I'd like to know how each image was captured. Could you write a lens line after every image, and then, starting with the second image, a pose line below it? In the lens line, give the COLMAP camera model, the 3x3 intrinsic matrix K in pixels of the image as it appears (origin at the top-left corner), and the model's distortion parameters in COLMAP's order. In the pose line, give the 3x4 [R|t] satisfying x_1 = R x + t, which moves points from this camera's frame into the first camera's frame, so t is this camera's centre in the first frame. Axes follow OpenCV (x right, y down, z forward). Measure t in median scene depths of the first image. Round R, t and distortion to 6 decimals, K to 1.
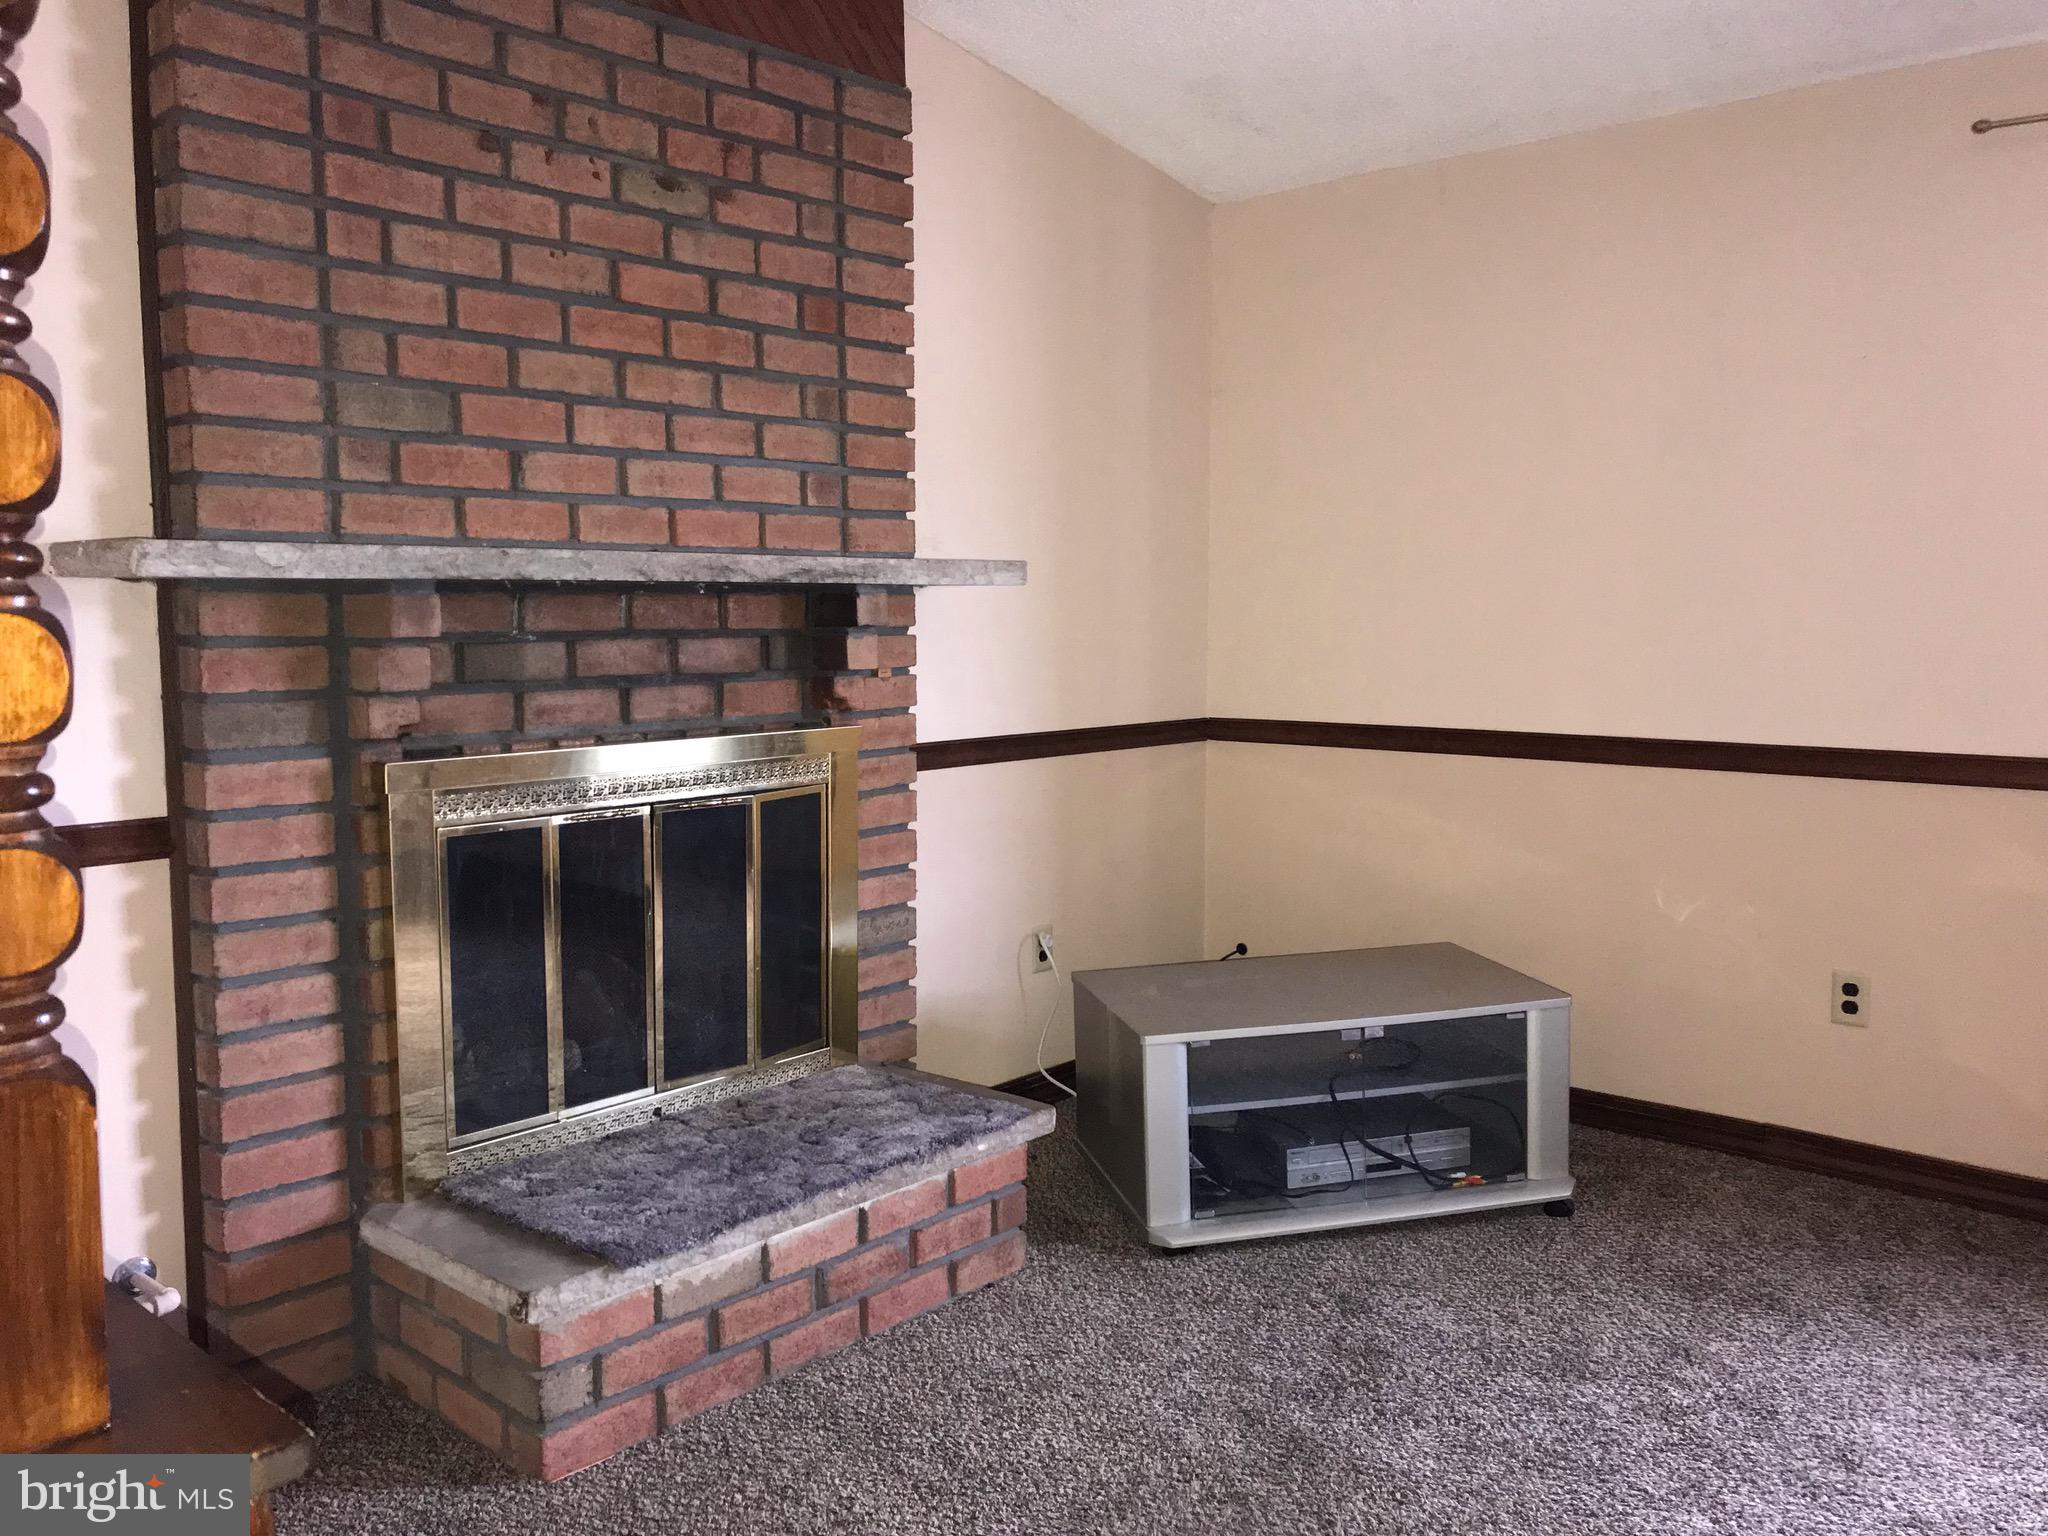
lens RADIAL K [[1654.0, 0, 1015.5], [0, 1654.0, 759.2], [0, 0, 1]] dist [0.011459, 0.007006]
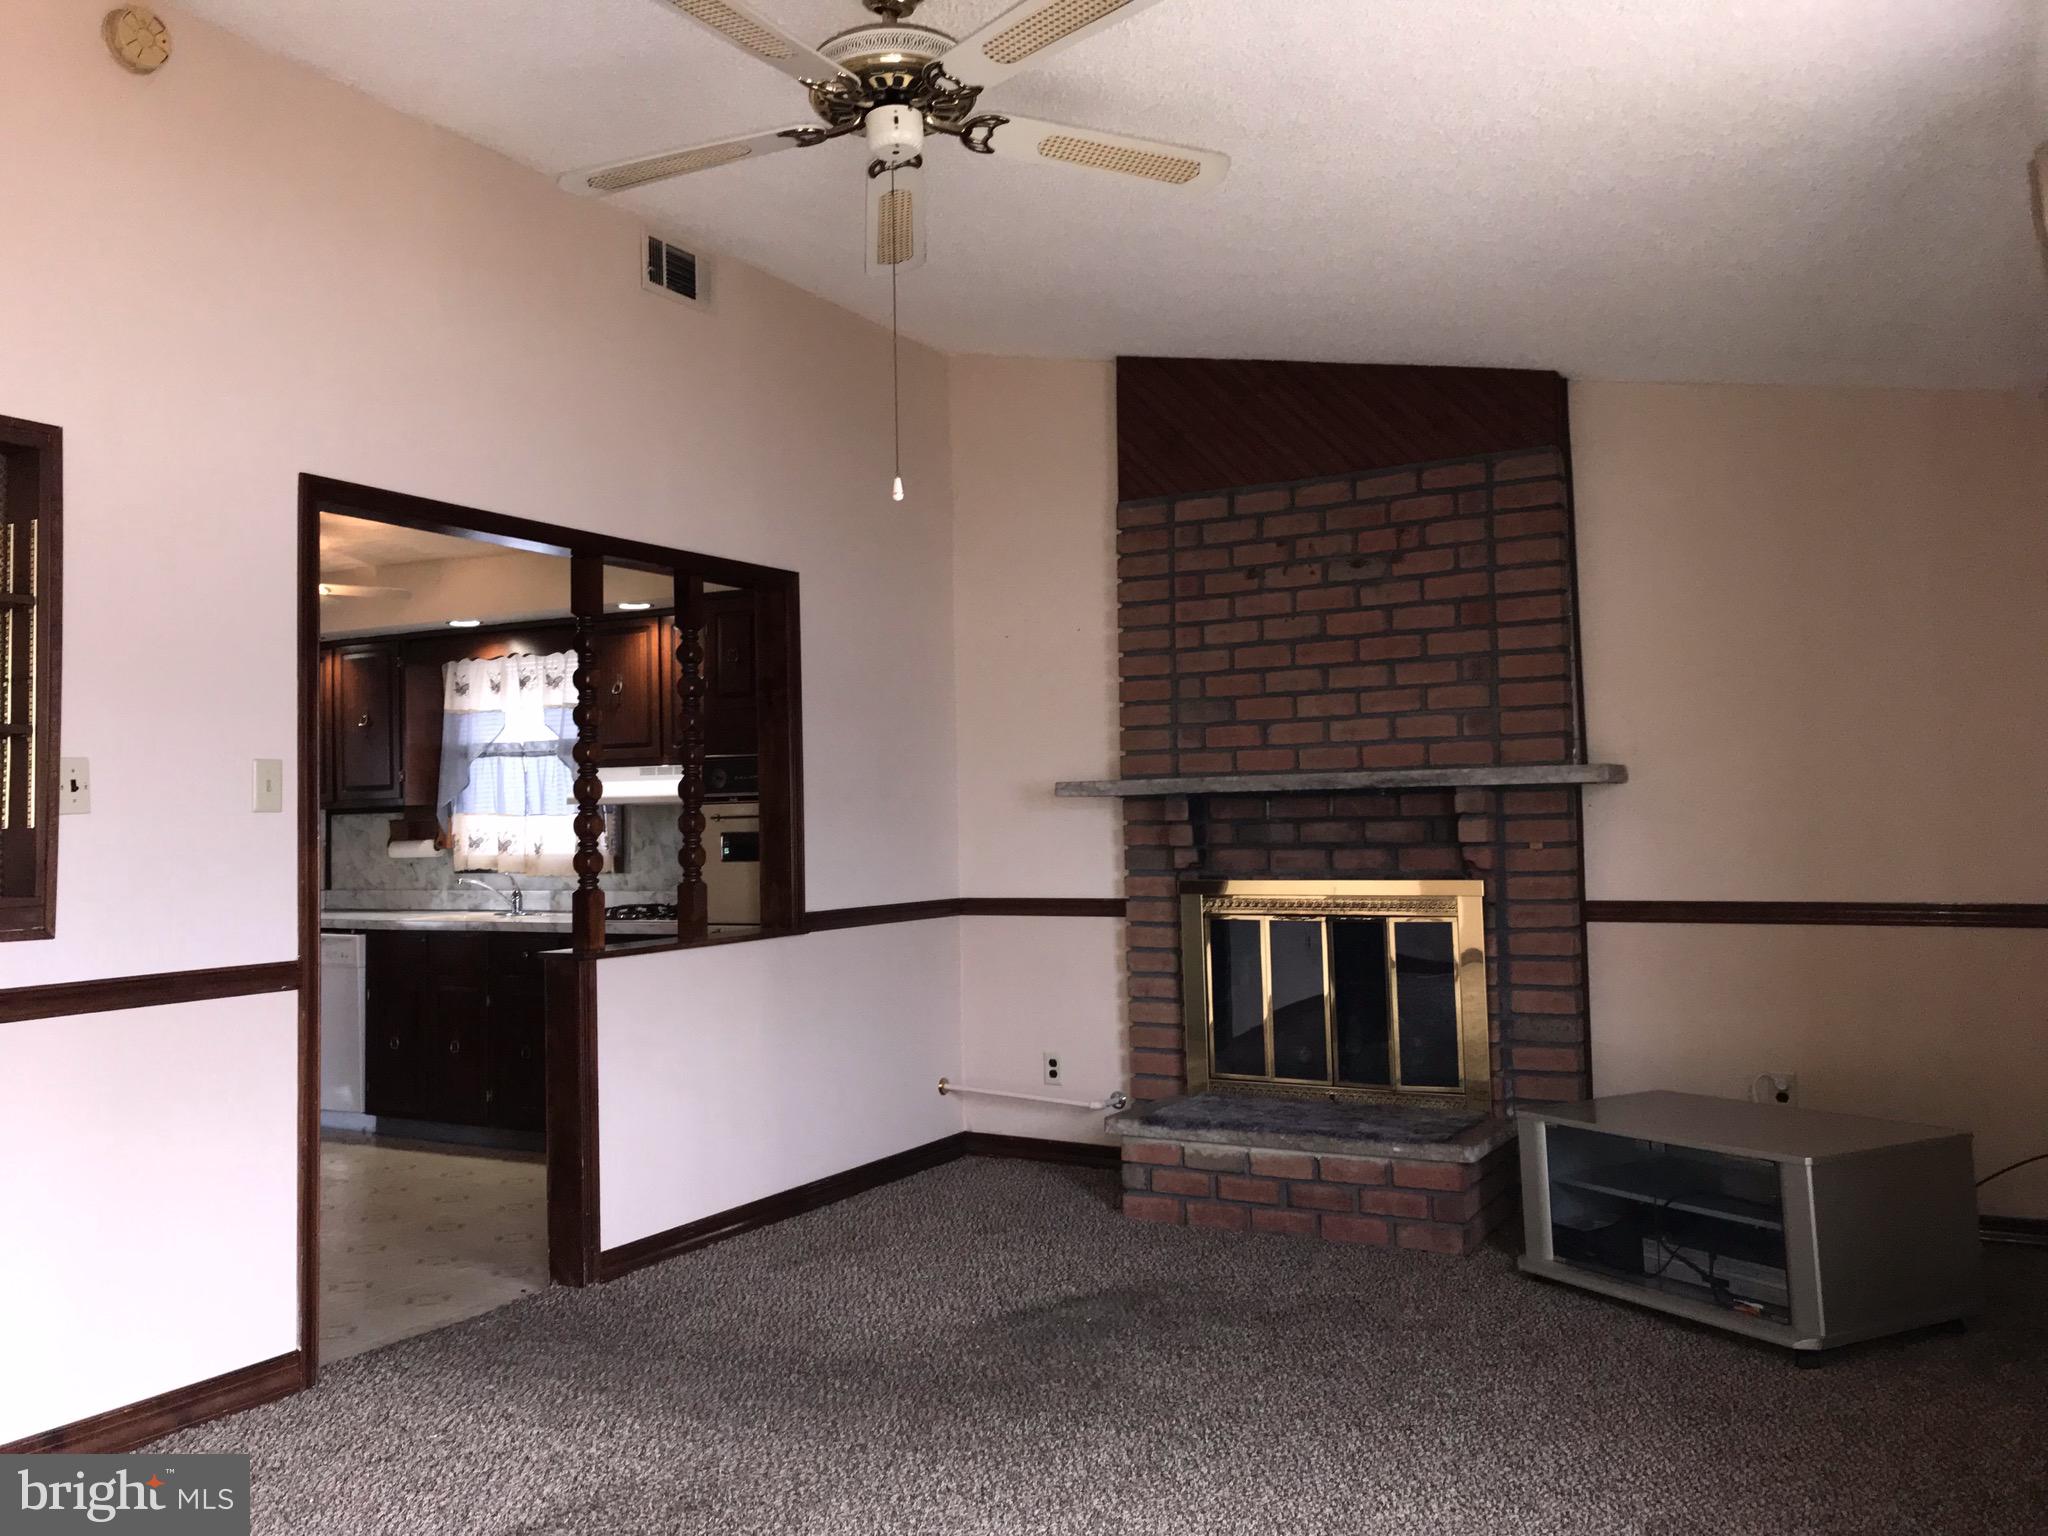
lens RADIAL K [[1654.0, 0, 1015.5], [0, 1654.0, 759.2], [0, 0, 1]] dist [0.011459, 0.007006]
pose [[0.195139, -0.043385, -0.979816, 1.454316], [-0.077164, 0.995245, -0.059436, -0.008318], [0.977735, 0.087205, 0.190863, 0.330431]]
